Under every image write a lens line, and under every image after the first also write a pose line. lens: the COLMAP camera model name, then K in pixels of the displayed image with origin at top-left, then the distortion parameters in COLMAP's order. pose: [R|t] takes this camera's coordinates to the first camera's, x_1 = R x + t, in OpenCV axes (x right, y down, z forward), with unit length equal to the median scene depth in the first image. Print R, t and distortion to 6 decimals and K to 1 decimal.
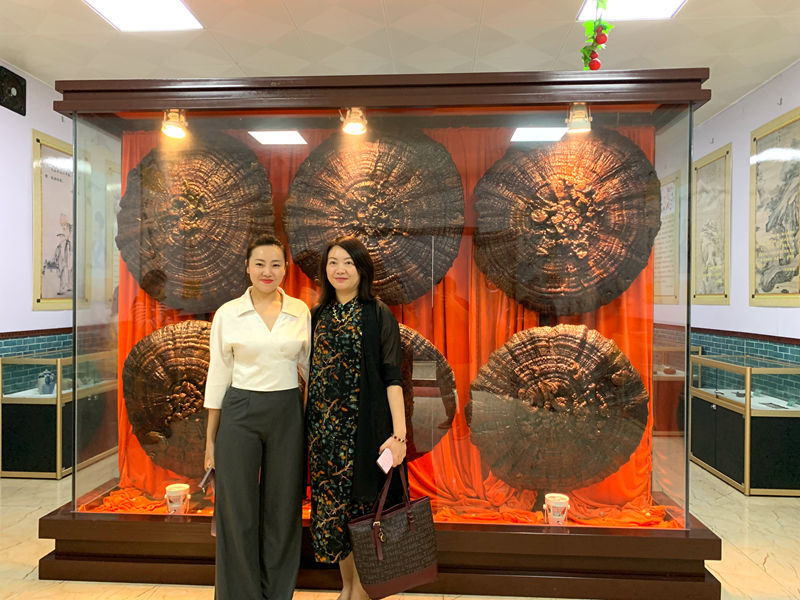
lens RADIAL K [[607.2, 0, 399.1], [0, 607.2, 298.4], [0, 0, 1]] dist [0.028365, -0.015174]
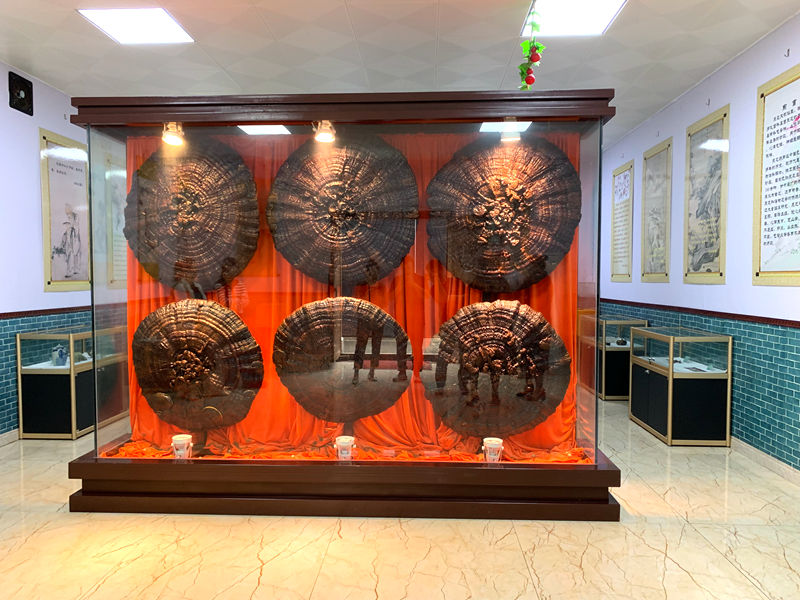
lens RADIAL K [[607.2, 0, 400.3], [0, 607.2, 303.0], [0, 0, 1]] dist [0.028365, -0.015174]
pose [[0.999821, -0.007110, 0.017505, 0.047931], [0.006367, 0.999091, 0.042148, -0.003811], [-0.017789, -0.042029, 0.998958, -0.195975]]
